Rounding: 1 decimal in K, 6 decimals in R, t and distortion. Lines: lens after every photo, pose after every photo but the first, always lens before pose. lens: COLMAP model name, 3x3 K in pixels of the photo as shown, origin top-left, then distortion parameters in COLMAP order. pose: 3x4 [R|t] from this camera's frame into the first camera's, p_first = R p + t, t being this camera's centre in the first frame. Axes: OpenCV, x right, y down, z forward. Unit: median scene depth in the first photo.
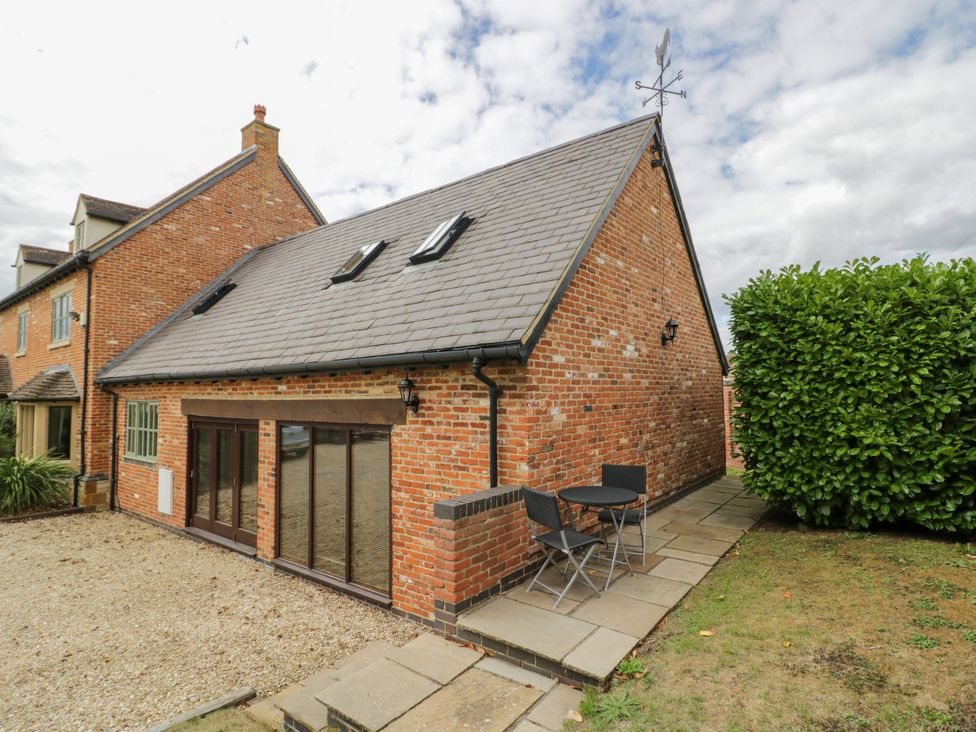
lens RADIAL K [[507.8, 0, 488.6], [0, 507.8, 356.1], [0, 0, 1]] dist [0.001059, -0.014169]
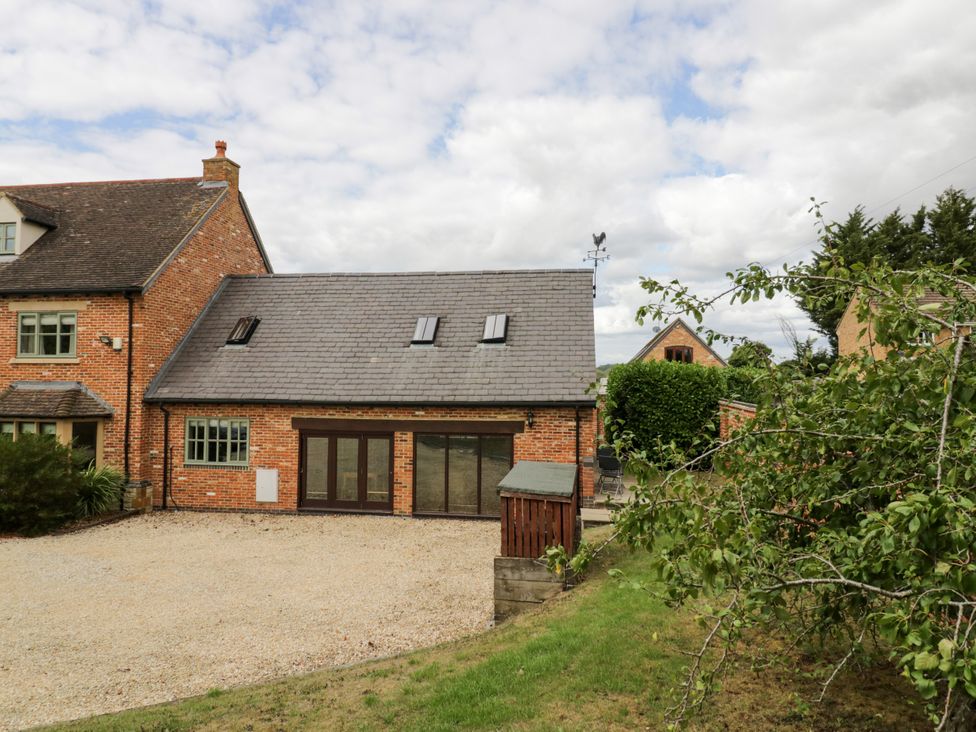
lens RADIAL K [[573.6, 0, 488.0], [0, 573.6, 366.0], [0, 0, 1]] dist [0.000491, -0.023824]
pose [[0.875980, 0.030709, 0.481369, -1.100877], [-0.048891, 0.998484, 0.025271, -0.150465], [-0.479864, -0.045672, 0.876154, -0.770833]]
